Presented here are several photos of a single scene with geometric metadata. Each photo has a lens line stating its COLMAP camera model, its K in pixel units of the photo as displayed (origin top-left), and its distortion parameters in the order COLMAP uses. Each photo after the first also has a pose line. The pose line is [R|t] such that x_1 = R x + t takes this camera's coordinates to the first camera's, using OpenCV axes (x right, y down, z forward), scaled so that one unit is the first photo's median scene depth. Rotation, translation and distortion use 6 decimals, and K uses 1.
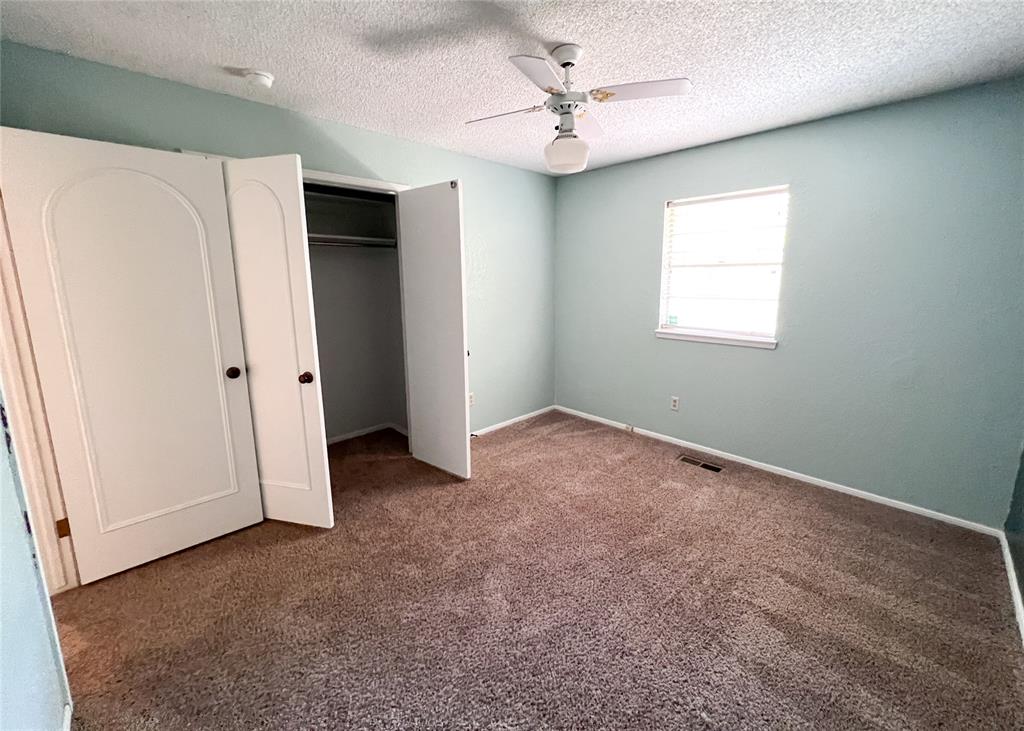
lens RADIAL K [[411.5, 0, 509.1], [0, 411.5, 344.5], [0, 0, 1]] dist [-0.001970, 0.000367]
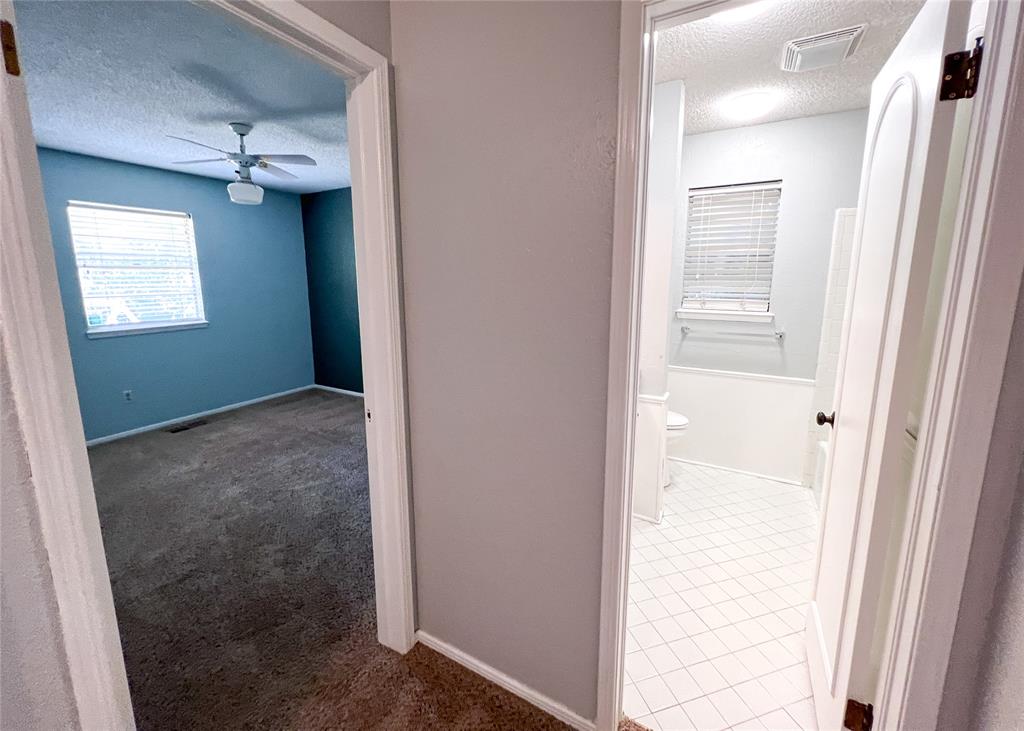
lens RADIAL K [[411.5, 0, 509.1], [0, 411.5, 344.5], [0, 0, 1]] dist [-0.001970, 0.000367]
pose [[-0.288348, -0.145866, 0.946350, -0.872253], [0.164034, 0.966193, 0.198905, -0.036858], [-0.943371, 0.212588, -0.254673, 0.321536]]
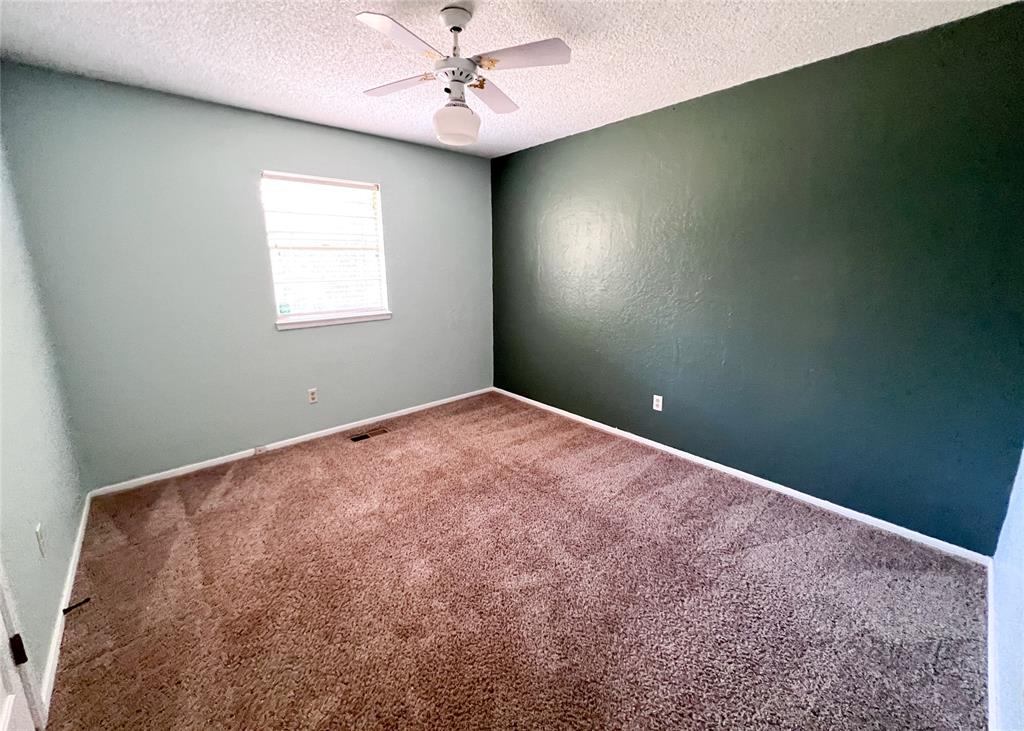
lens RADIAL K [[411.5, 0, 509.1], [0, 411.5, 344.5], [0, 0, 1]] dist [-0.001970, 0.000367]
pose [[0.044236, -0.186475, 0.981463, -0.481522], [0.172832, 0.969040, 0.176325, -0.058737], [-0.983958, 0.161828, 0.075095, 0.478562]]
